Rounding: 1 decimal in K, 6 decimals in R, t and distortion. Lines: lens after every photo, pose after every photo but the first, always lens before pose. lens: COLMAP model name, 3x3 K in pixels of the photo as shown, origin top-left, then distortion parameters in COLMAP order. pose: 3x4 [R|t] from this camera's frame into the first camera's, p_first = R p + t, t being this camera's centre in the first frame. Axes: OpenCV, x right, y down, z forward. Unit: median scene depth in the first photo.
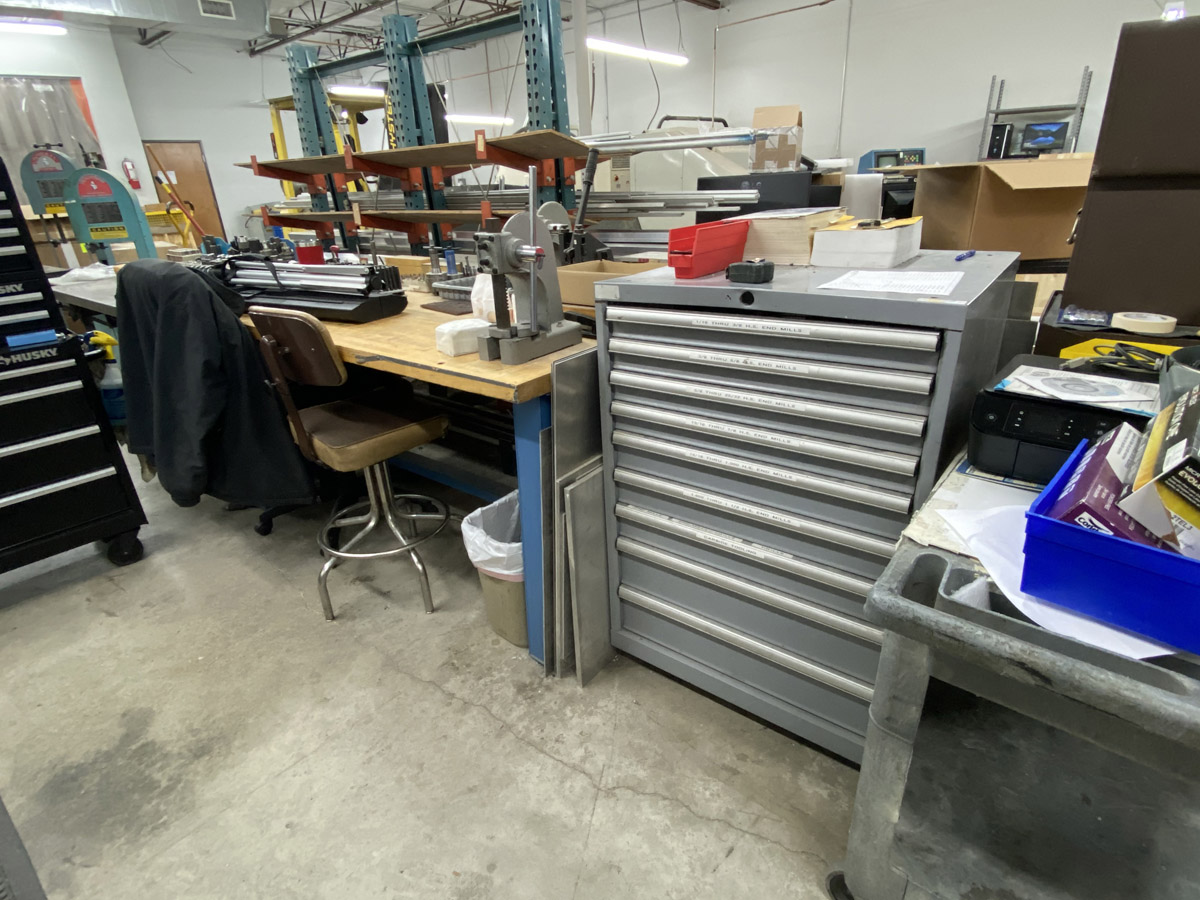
lens RADIAL K [[621.8, 0, 600.3], [0, 621.8, 450.0], [0, 0, 1]] dist [0.021069, -0.022377]
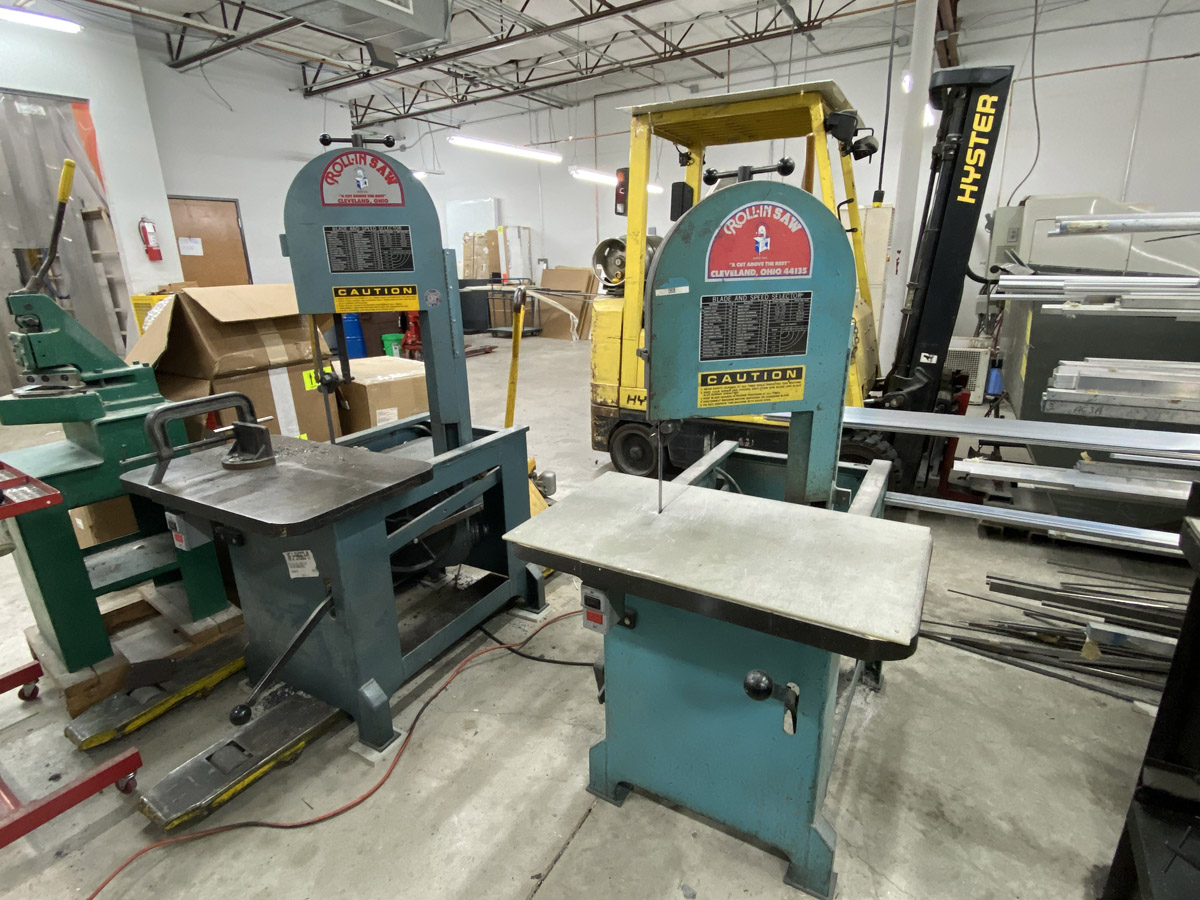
lens RADIAL K [[621.8, 0, 602.2], [0, 621.8, 452.2], [0, 0, 1]] dist [0.021069, -0.022377]
pose [[0.989695, -0.022954, 0.141342, -0.384074], [0.039021, 0.992945, -0.111974, -0.119902], [-0.137775, 0.116336, 0.983608, 0.298064]]
